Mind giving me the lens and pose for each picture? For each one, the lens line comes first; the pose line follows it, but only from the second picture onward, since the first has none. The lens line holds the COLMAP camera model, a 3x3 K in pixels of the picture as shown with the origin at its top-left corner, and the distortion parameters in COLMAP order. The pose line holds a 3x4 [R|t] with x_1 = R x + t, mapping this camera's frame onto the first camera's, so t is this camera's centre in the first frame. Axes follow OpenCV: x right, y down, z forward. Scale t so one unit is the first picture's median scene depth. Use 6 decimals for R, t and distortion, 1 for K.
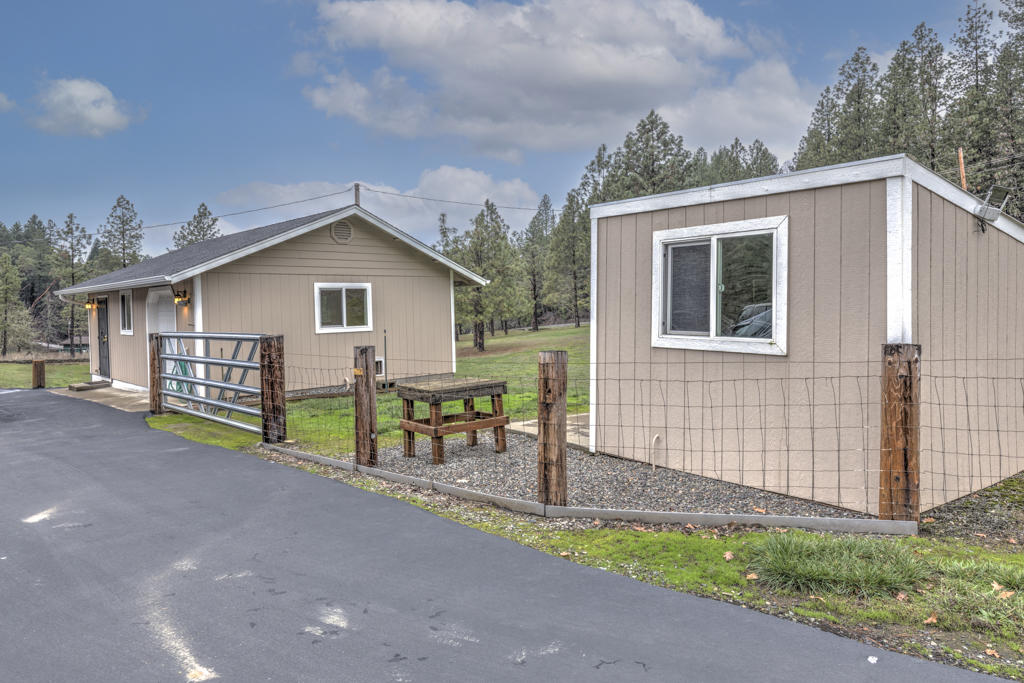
lens RADIAL K [[661.4, 0, 526.0], [0, 661.4, 343.3], [0, 0, 1]] dist [-0.004981, -0.001000]
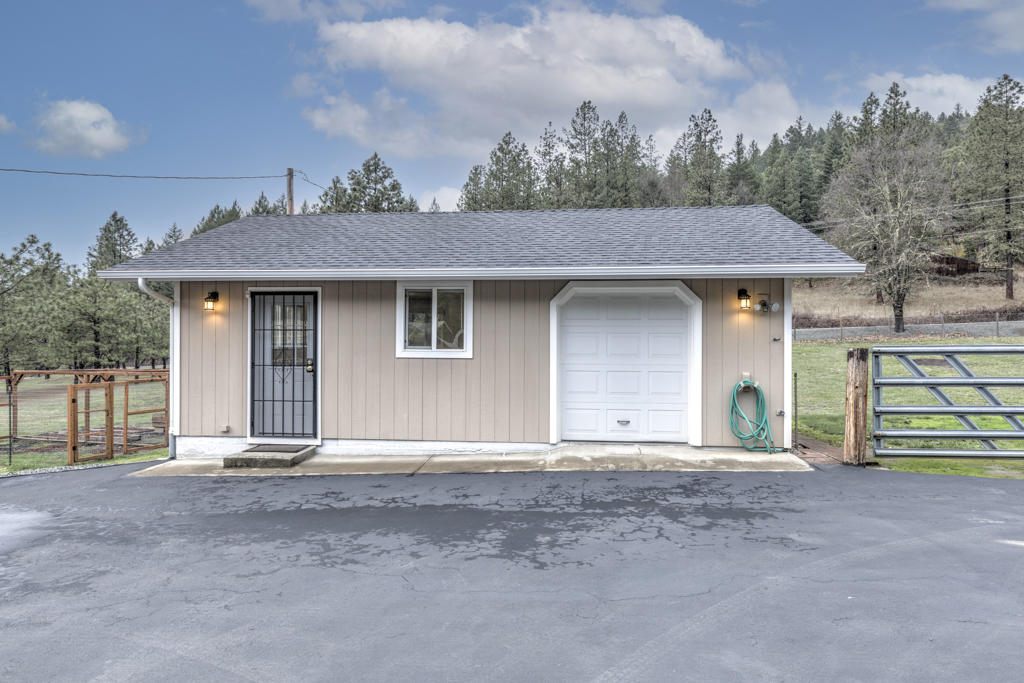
lens RADIAL K [[611.9, 0, 512.0], [0, 611.9, 341.5], [0, 0, 1]] dist [0.001040, -0.000458]
pose [[0.769959, 0.025942, 0.637565, -2.287489], [0.017242, 0.997963, -0.061429, 0.019947], [-0.637860, 0.058291, 0.767943, 1.386548]]
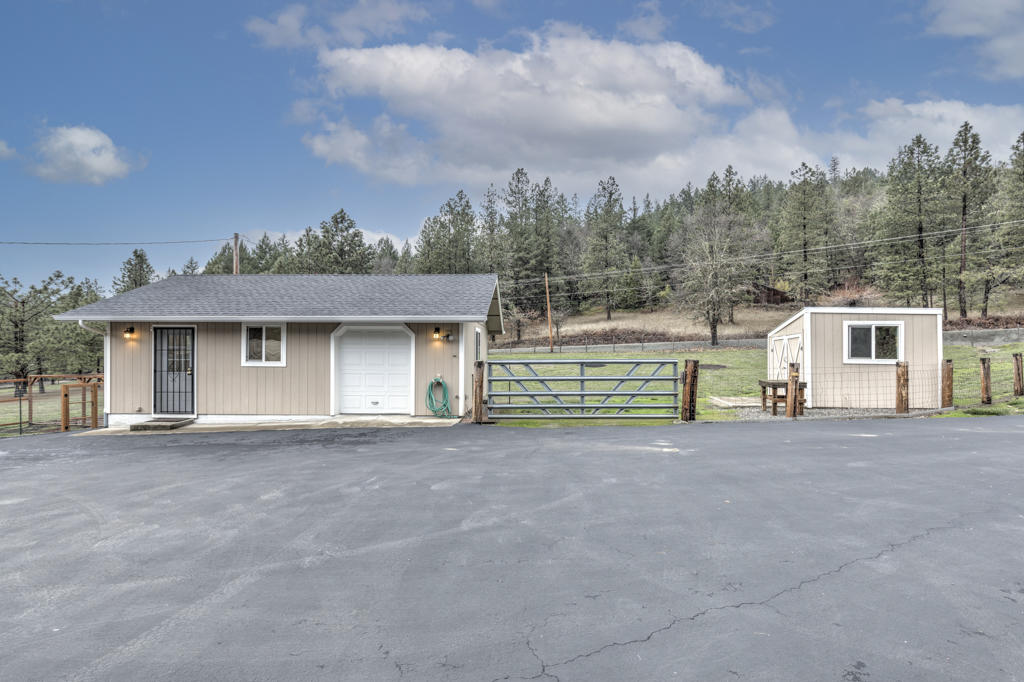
lens RADIAL K [[480.5, 0, 517.6], [0, 480.5, 353.4], [0, 0, 1]] dist [-0.003511, -0.000135]
pose [[0.717464, 0.021719, 0.696256, -2.134498], [0.022230, 0.998291, -0.054047, 0.040812], [-0.696240, 0.054254, 0.715755, 0.536379]]
